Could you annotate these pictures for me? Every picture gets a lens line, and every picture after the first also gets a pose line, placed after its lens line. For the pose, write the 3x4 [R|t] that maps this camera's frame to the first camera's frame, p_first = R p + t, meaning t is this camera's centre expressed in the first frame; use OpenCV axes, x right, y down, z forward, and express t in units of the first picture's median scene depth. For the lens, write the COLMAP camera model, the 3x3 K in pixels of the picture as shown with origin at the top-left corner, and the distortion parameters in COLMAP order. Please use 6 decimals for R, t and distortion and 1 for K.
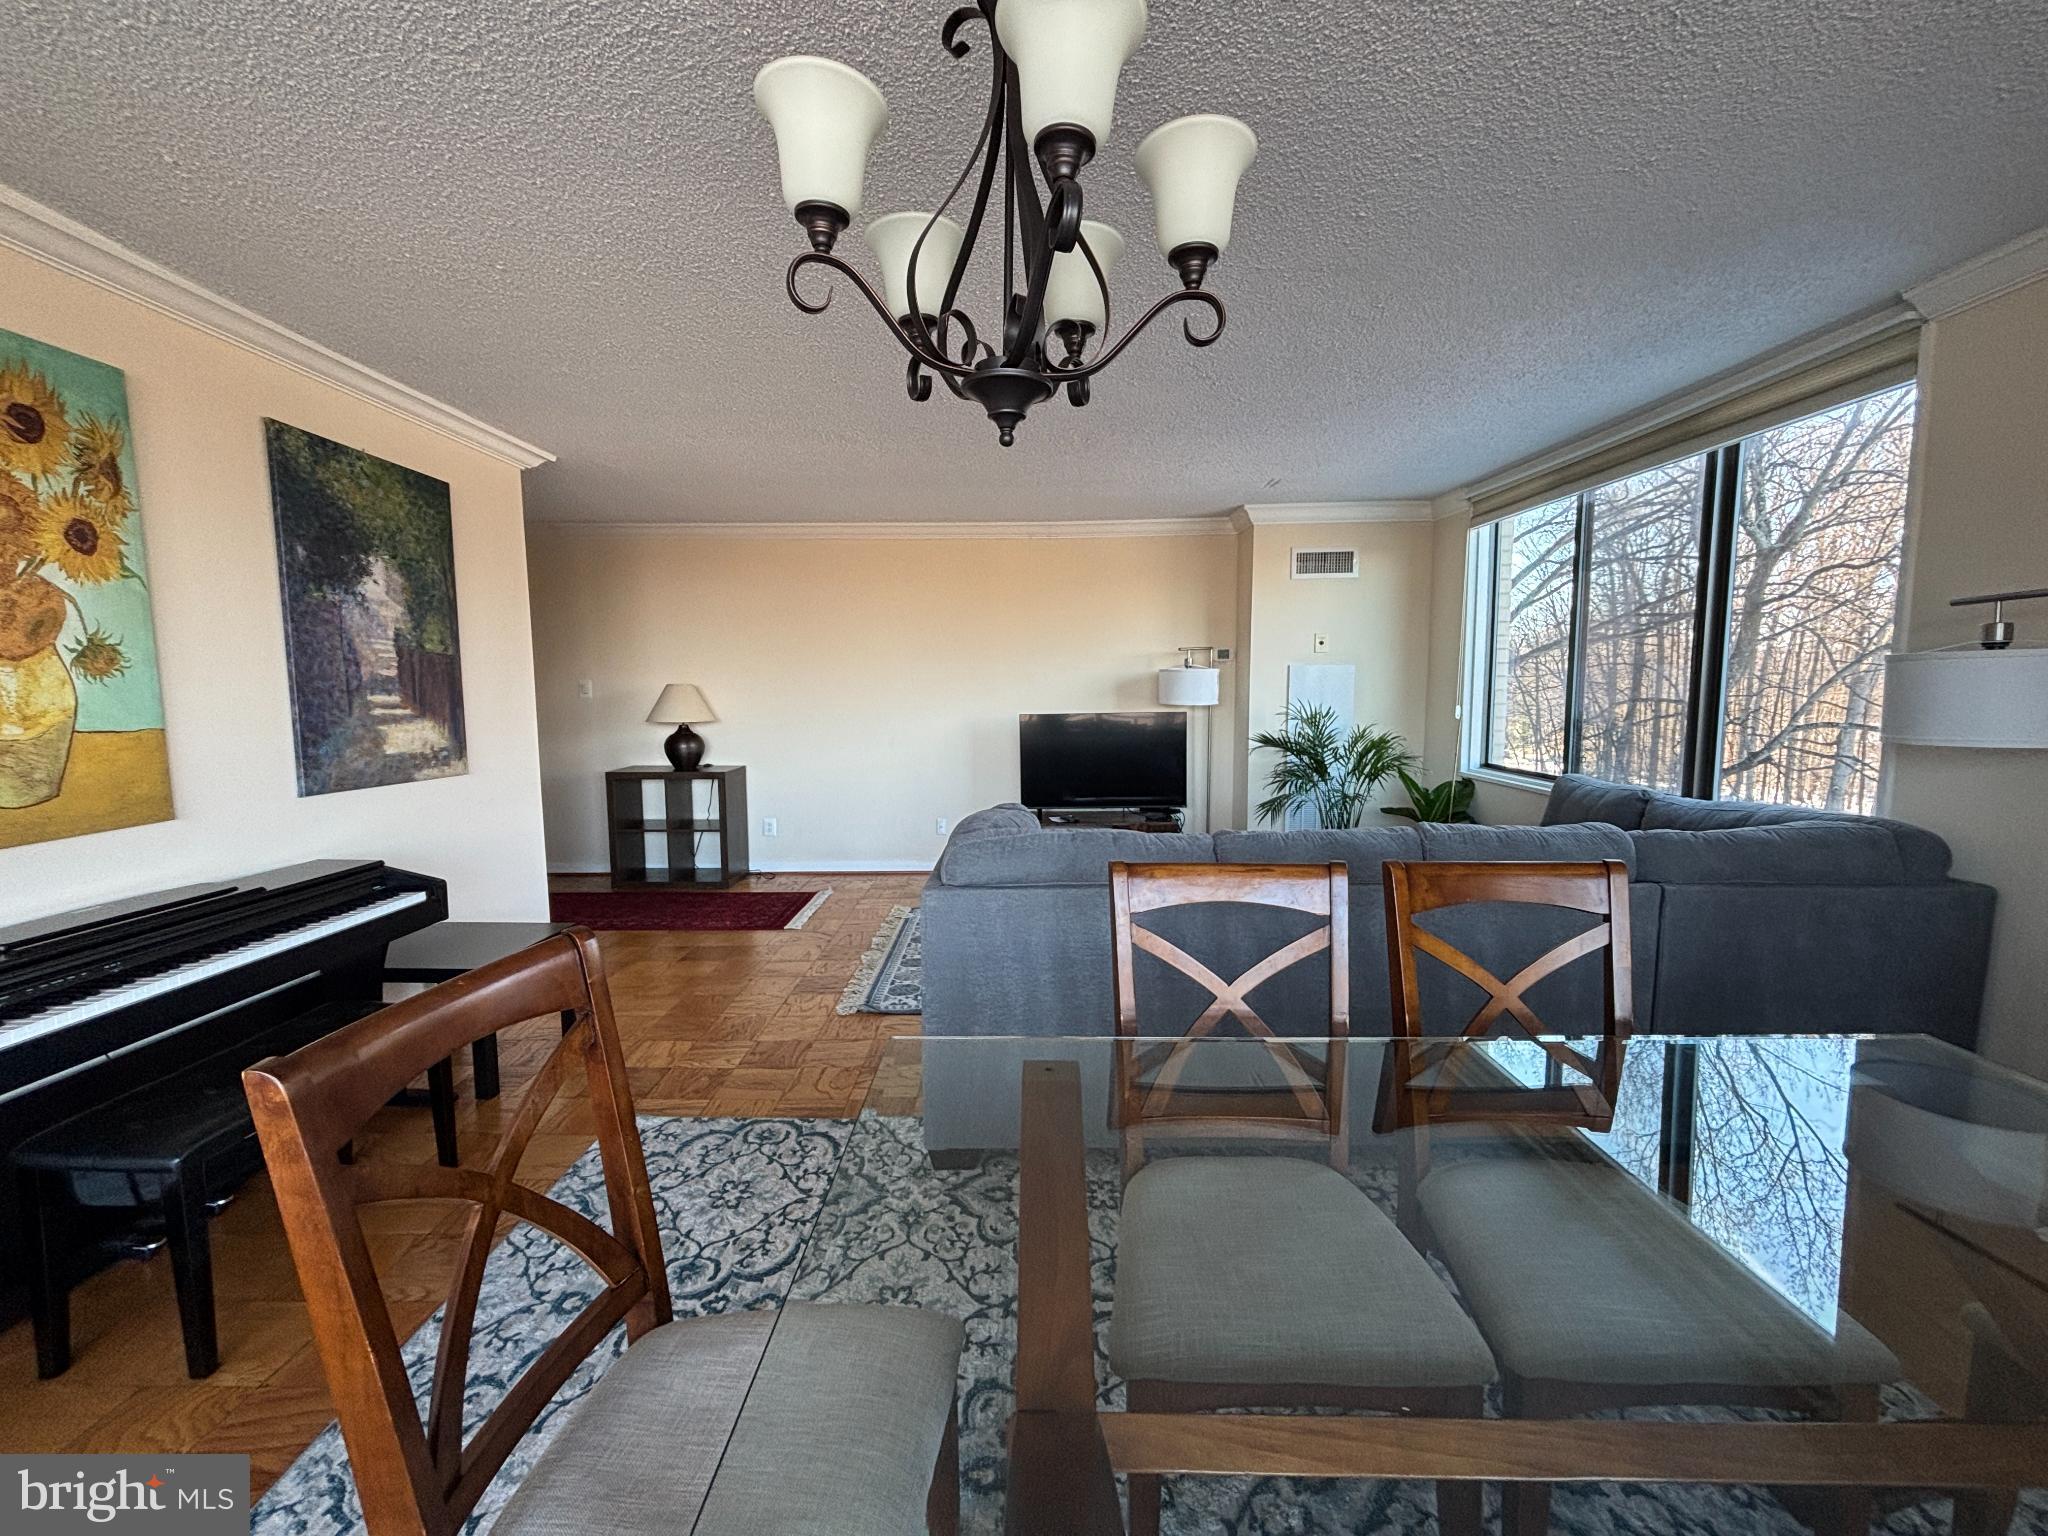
lens RADIAL K [[830.0, 0, 1026.0], [0, 830.0, 778.7], [0, 0, 1]] dist [0.002222, -0.002776]
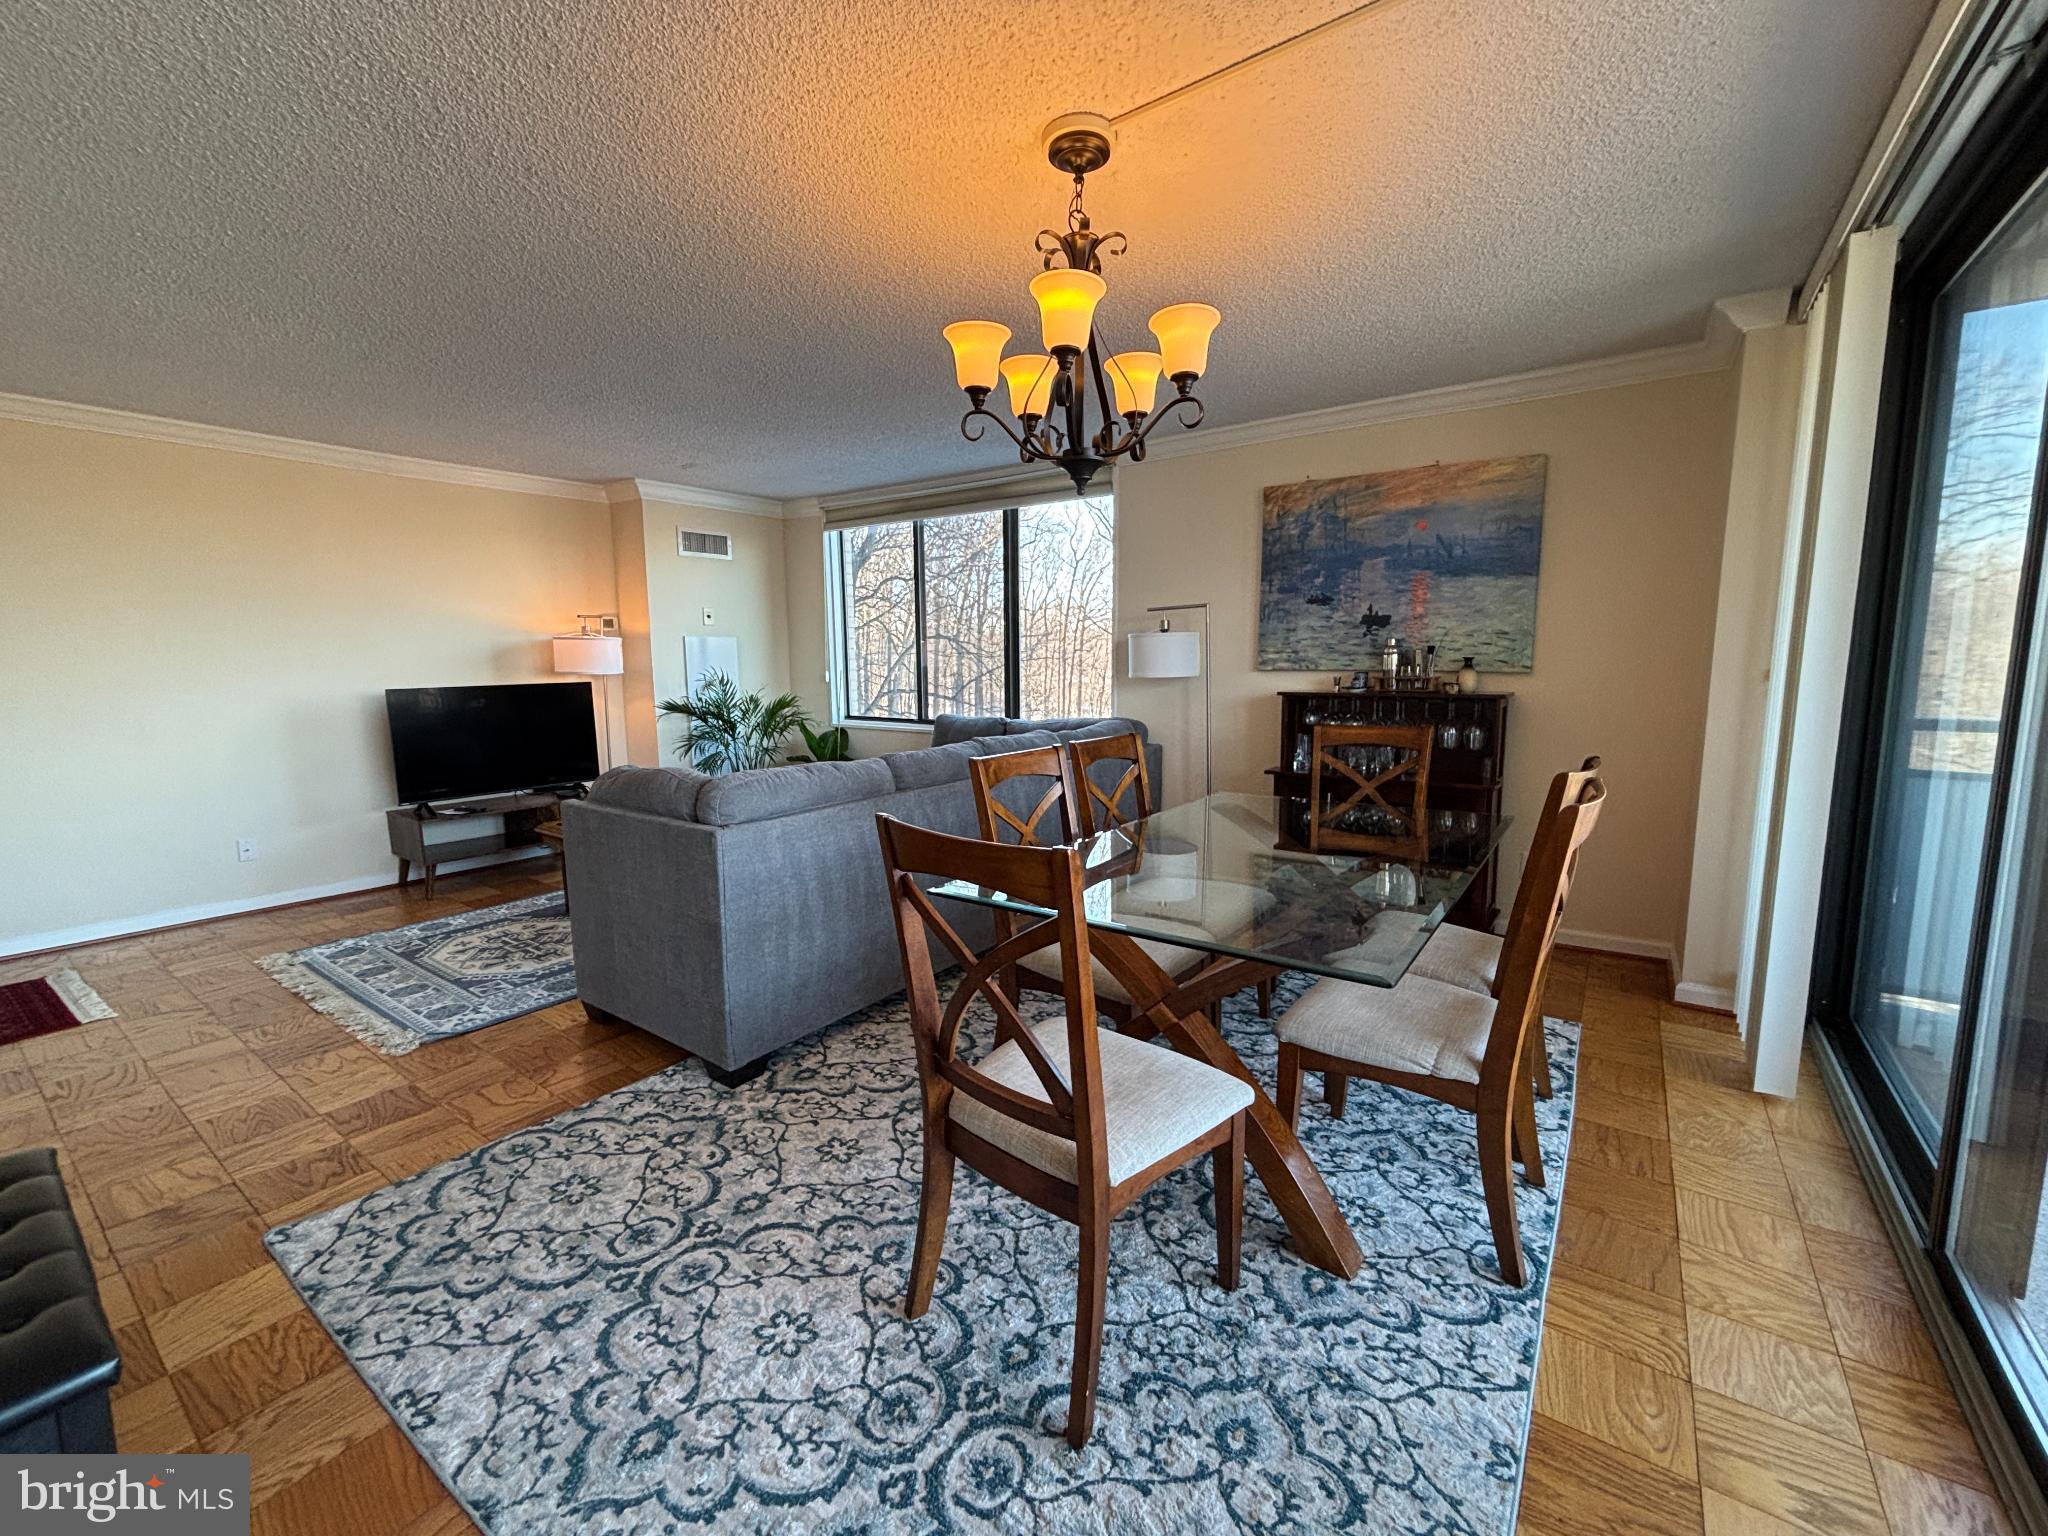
lens RADIAL K [[830.0, 0, 1042.8], [0, 830.0, 762.7], [0, 0, 1]] dist [0.002222, -0.002776]
pose [[0.576370, -0.101397, 0.810874, -0.407064], [0.097518, 0.993716, 0.054945, 0.015966], [-0.811350, 0.047406, 0.582636, 0.010437]]
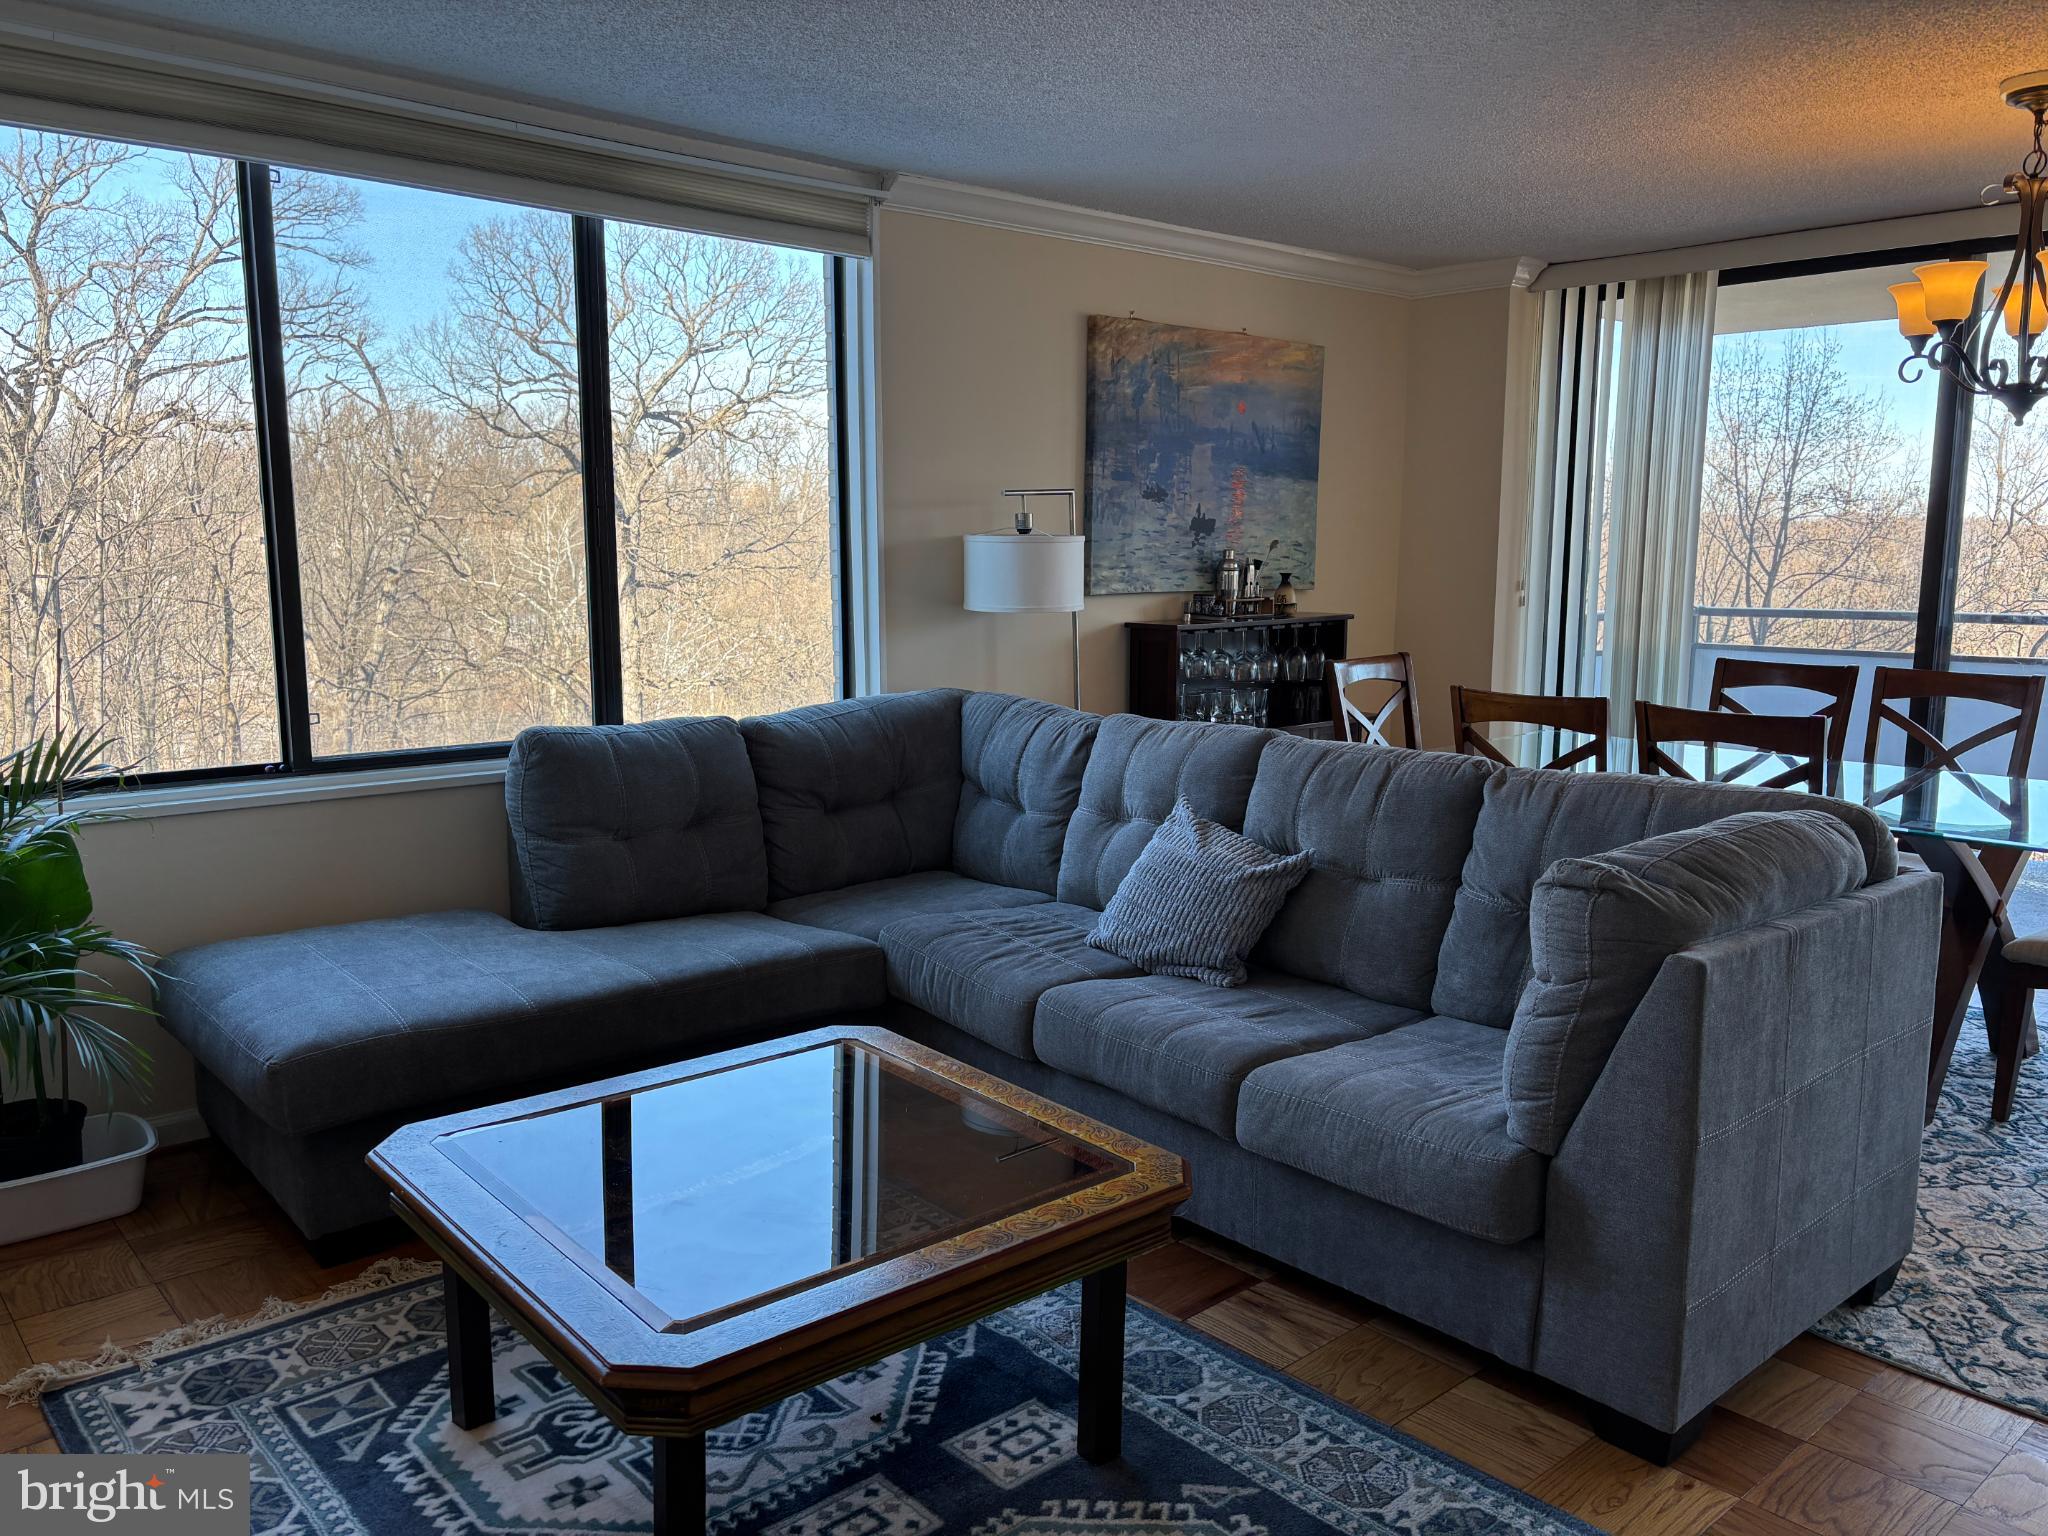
lens RADIAL K [[1547.9, 0, 1013.4], [0, 1547.9, 761.3], [0, 0, 1]] dist [0.054237, -0.063615]
pose [[-0.646957, -0.101617, 0.755725, -0.322802], [0.089056, 0.974229, 0.207235, -0.154464], [-0.757308, 0.201374, -0.621235, 1.275873]]
